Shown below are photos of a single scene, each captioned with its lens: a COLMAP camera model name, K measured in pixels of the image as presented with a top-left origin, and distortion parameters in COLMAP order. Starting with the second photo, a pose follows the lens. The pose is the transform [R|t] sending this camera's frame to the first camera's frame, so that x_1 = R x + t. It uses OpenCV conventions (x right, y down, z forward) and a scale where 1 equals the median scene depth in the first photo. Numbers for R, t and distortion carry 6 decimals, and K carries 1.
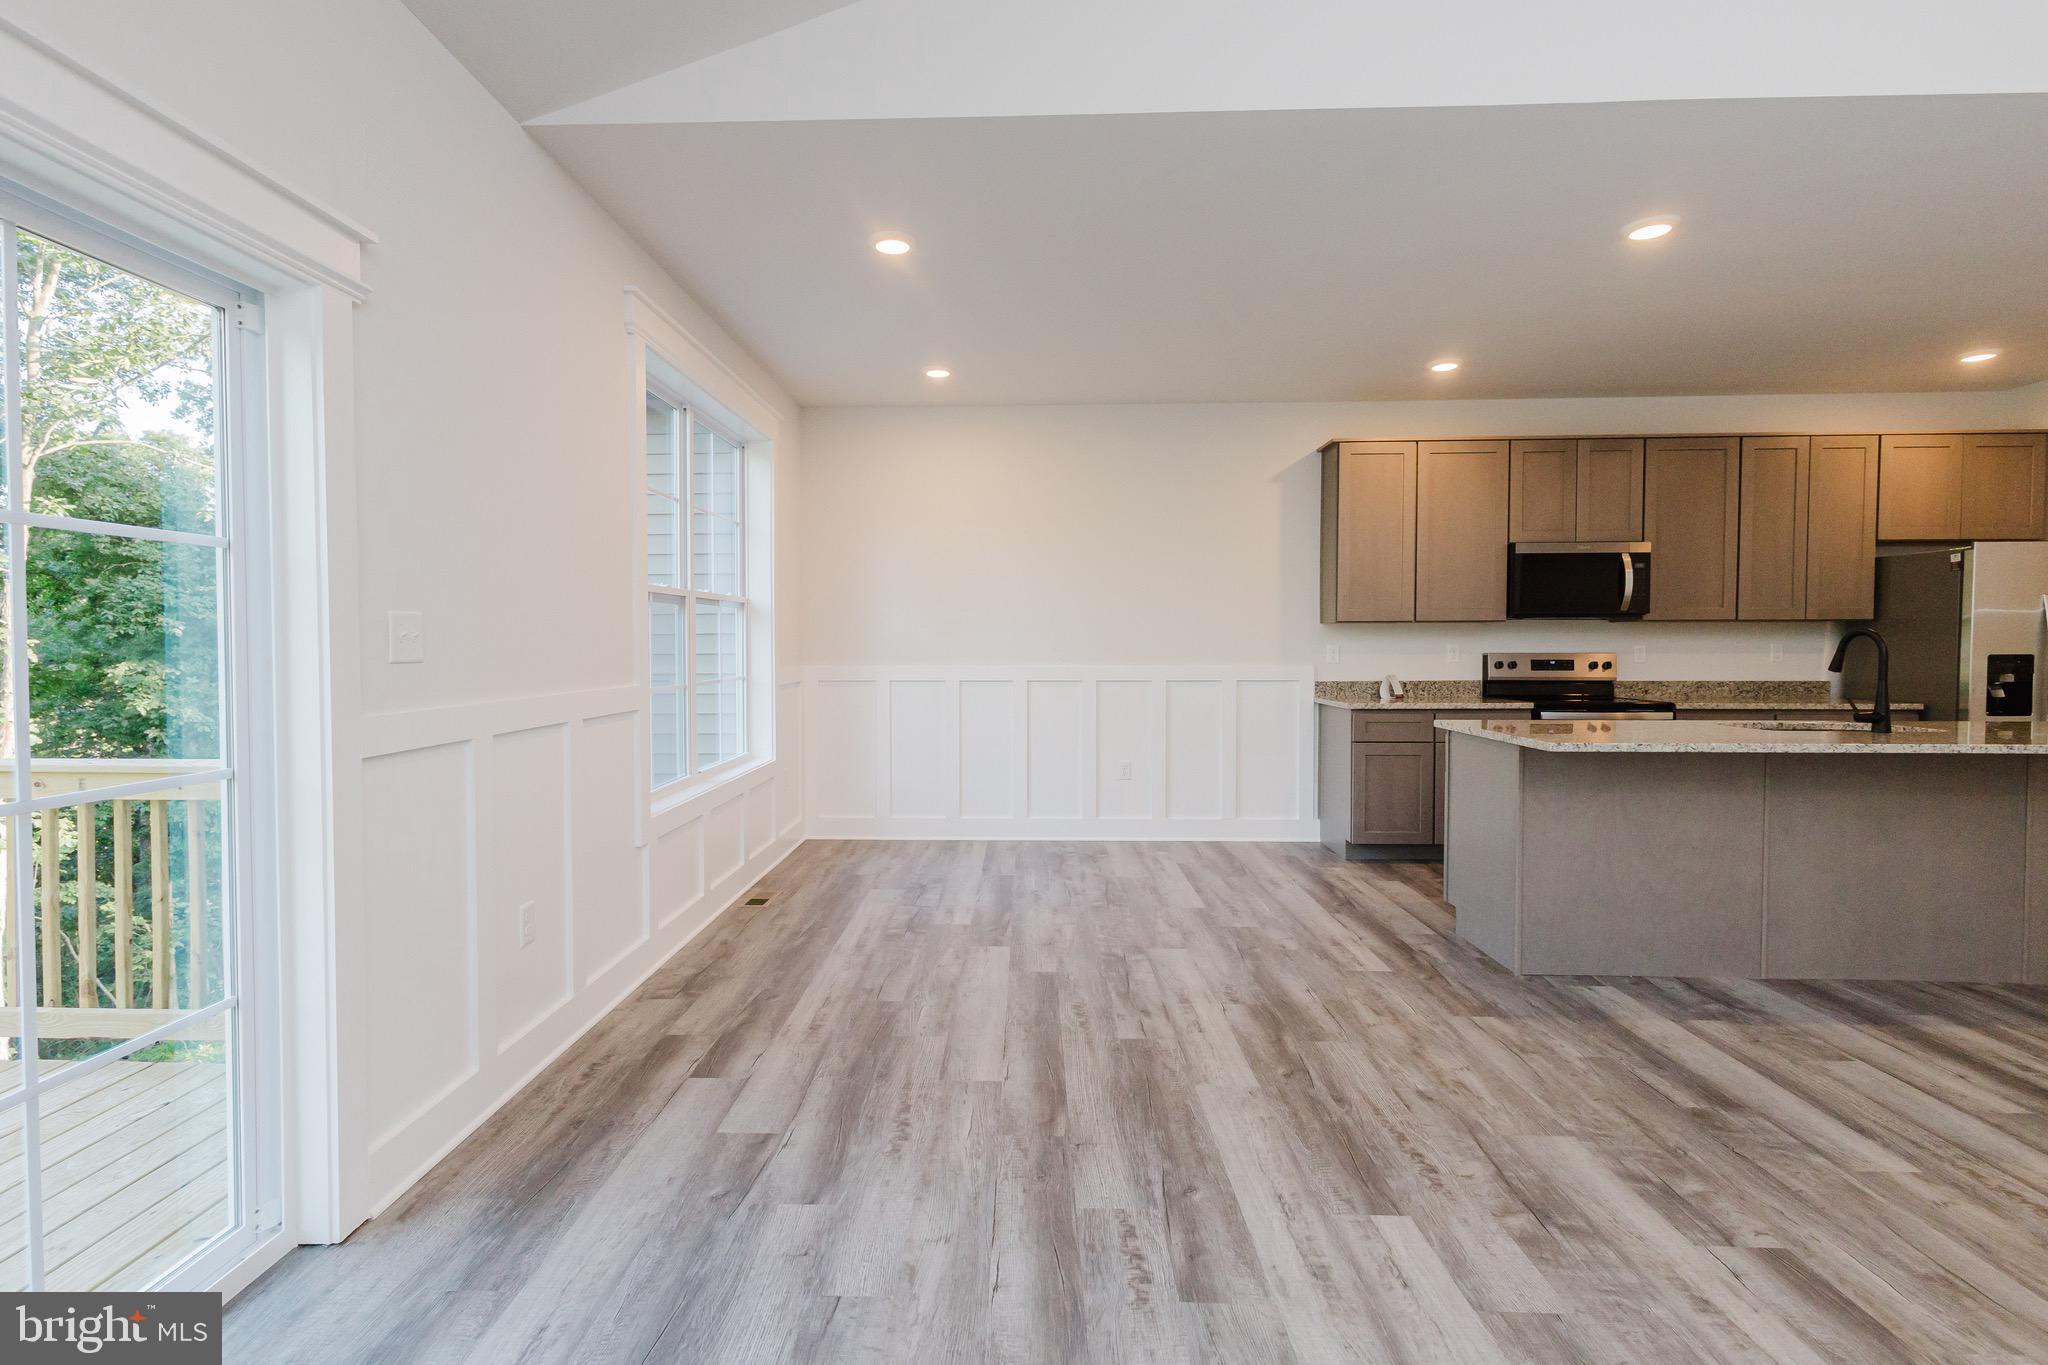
lens RADIAL K [[987.2, 0, 1024.1], [0, 987.2, 668.5], [0, 0, 1]] dist [0.008899, -0.000106]
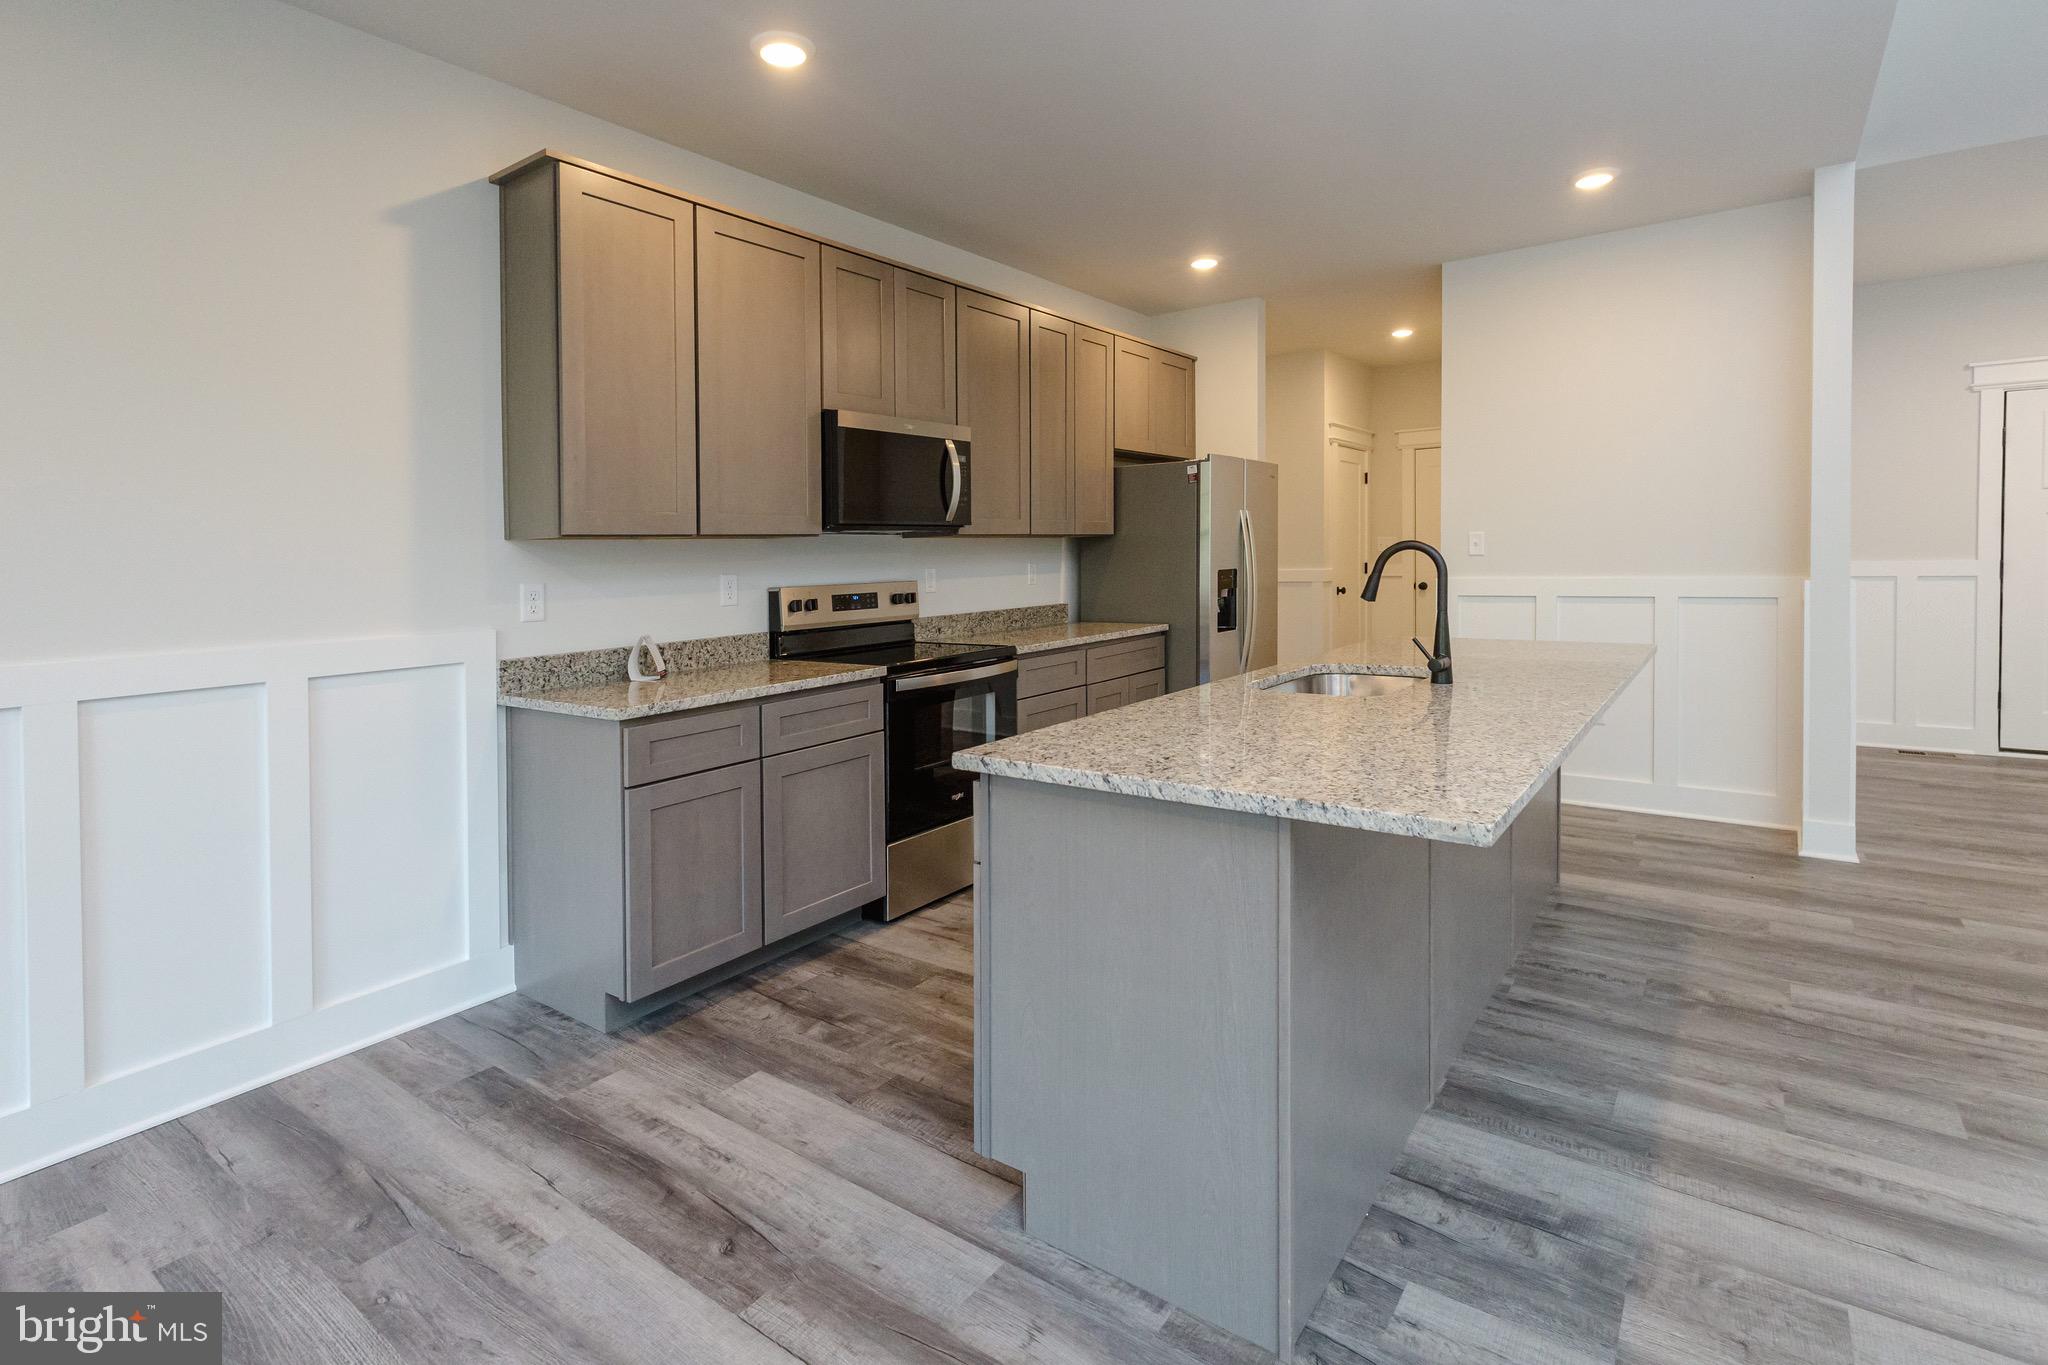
lens RADIAL K [[987.2, 0, 996.6], [0, 987.2, 553.1], [0, 0, 1]] dist [0.008899, -0.000106]
pose [[0.595858, -0.012889, 0.802986, 0.056453], [0.043107, 0.998943, -0.015954, -0.022271], [-0.801932, 0.044121, 0.595784, 0.544170]]
